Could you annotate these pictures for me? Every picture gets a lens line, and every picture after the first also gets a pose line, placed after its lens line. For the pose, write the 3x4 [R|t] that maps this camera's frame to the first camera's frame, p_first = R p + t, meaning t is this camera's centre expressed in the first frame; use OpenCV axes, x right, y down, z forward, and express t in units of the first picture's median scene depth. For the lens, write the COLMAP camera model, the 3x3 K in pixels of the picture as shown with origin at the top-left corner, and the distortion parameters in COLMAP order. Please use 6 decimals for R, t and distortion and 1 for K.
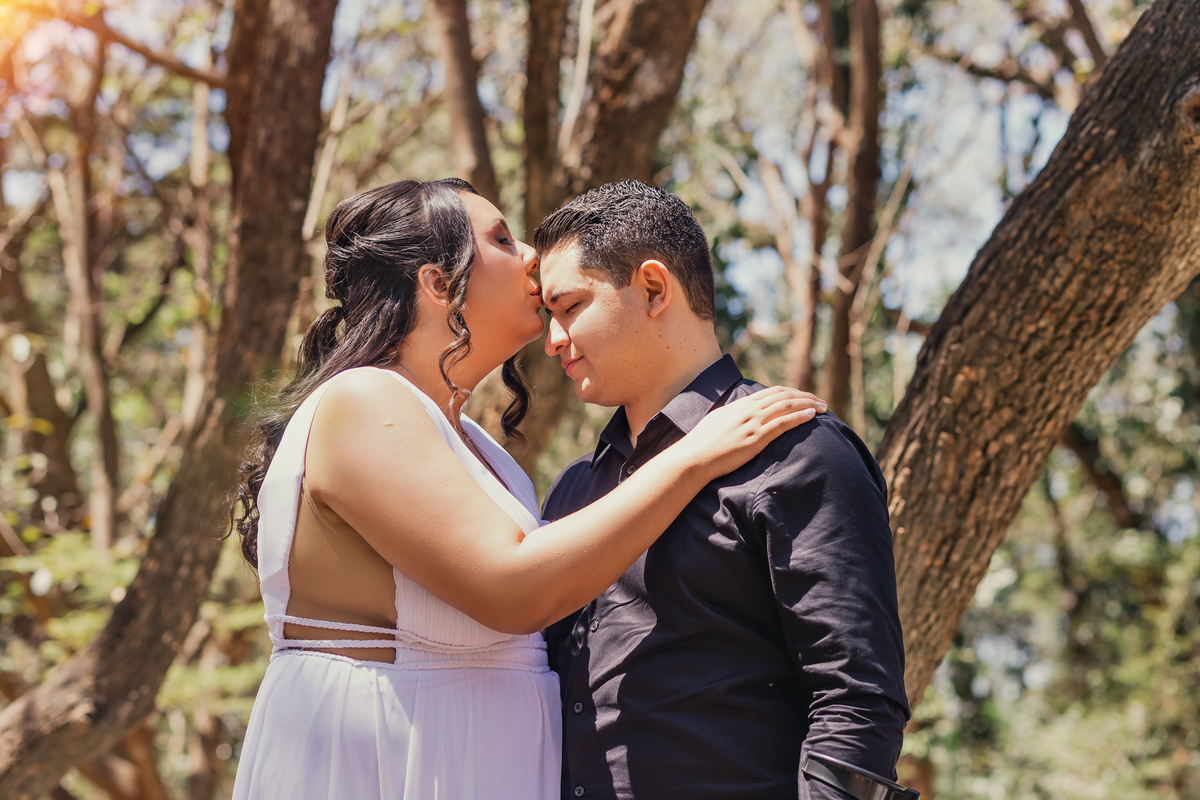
lens RADIAL K [[2864.8, 0, 596.4], [0, 2864.8, 405.1], [0, 0, 1]] dist [0.074651, 0.000000]
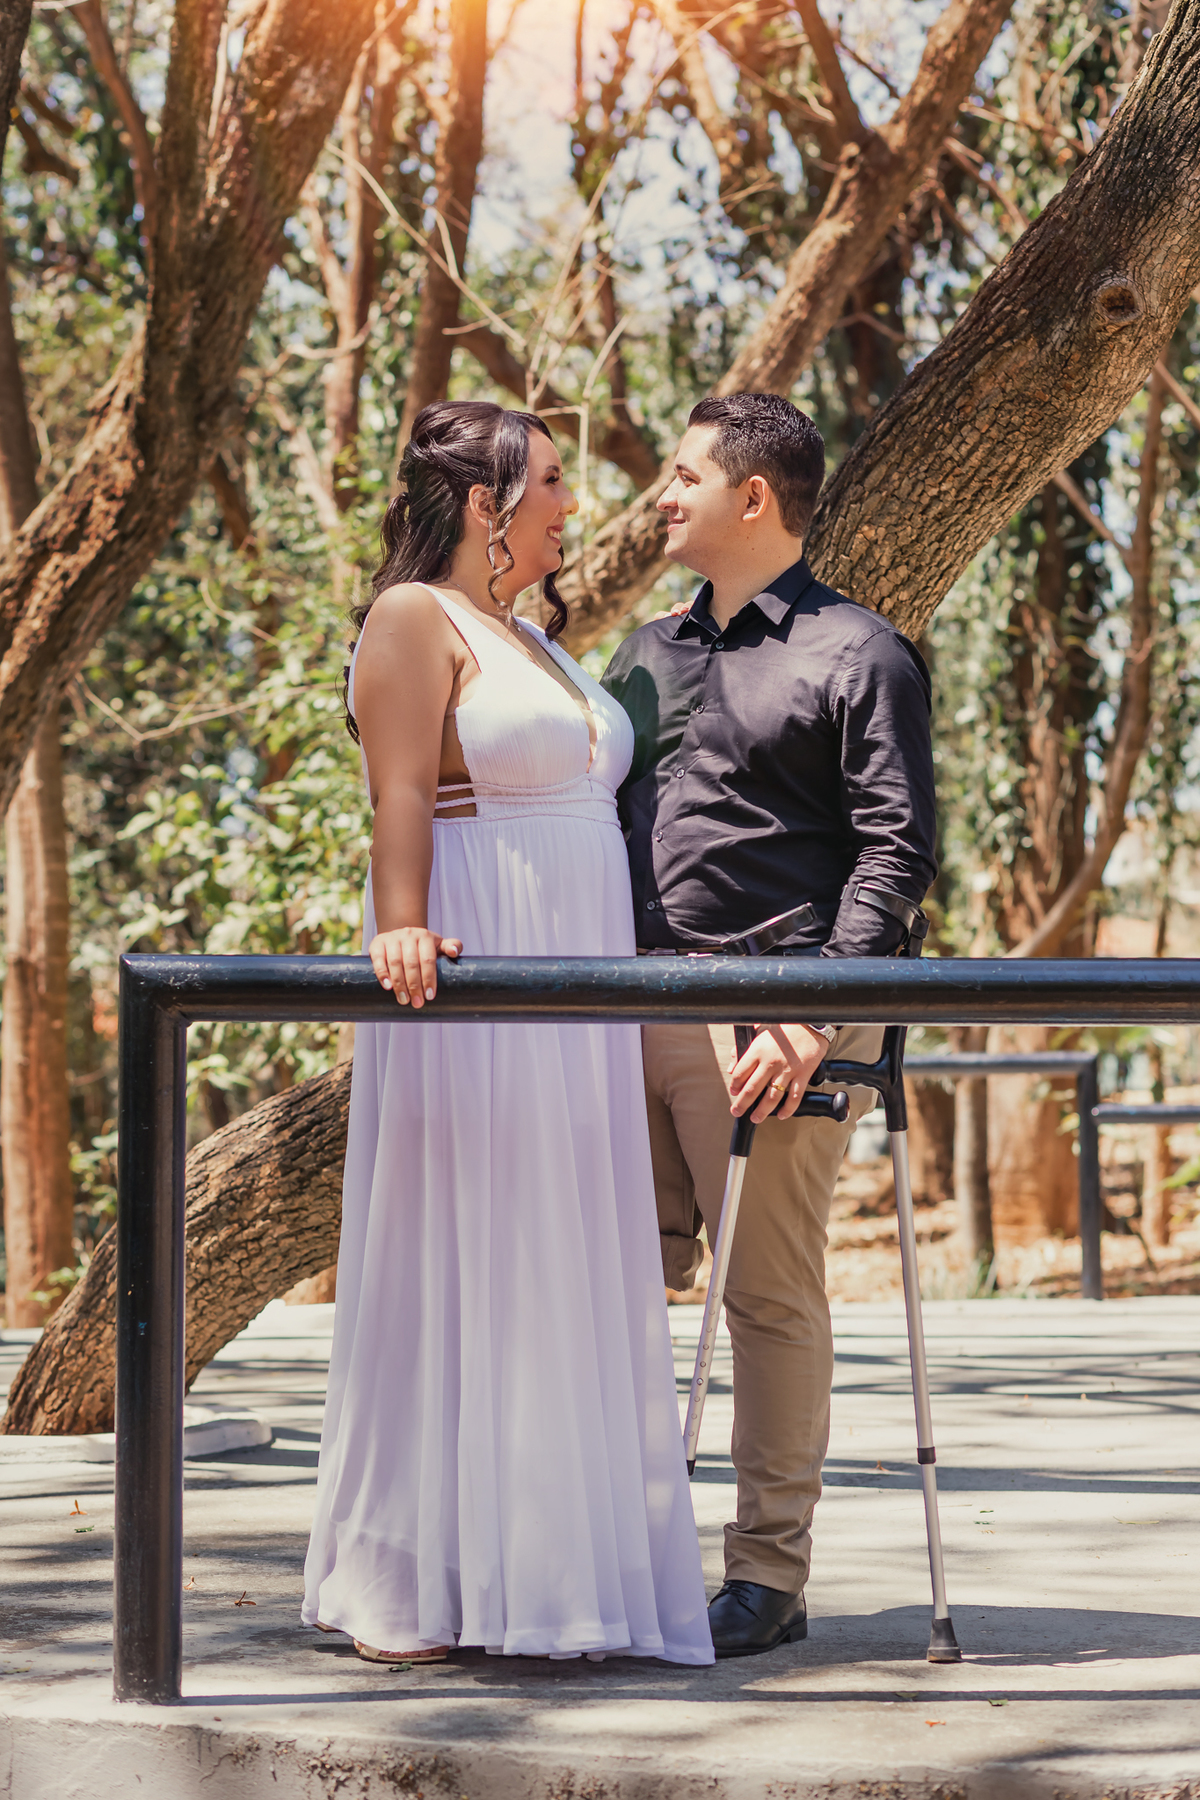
lens RADIAL K [[4297.2, 0, 604.4], [0, 4297.2, 897.5], [0, 0, 1]] dist [0.074651, 0.000000]
pose [[0.986871, -0.003466, 0.161473, -0.219768], [-0.014450, 0.993866, 0.109643, -0.050109], [-0.160863, -0.110537, 0.980767, -0.528320]]
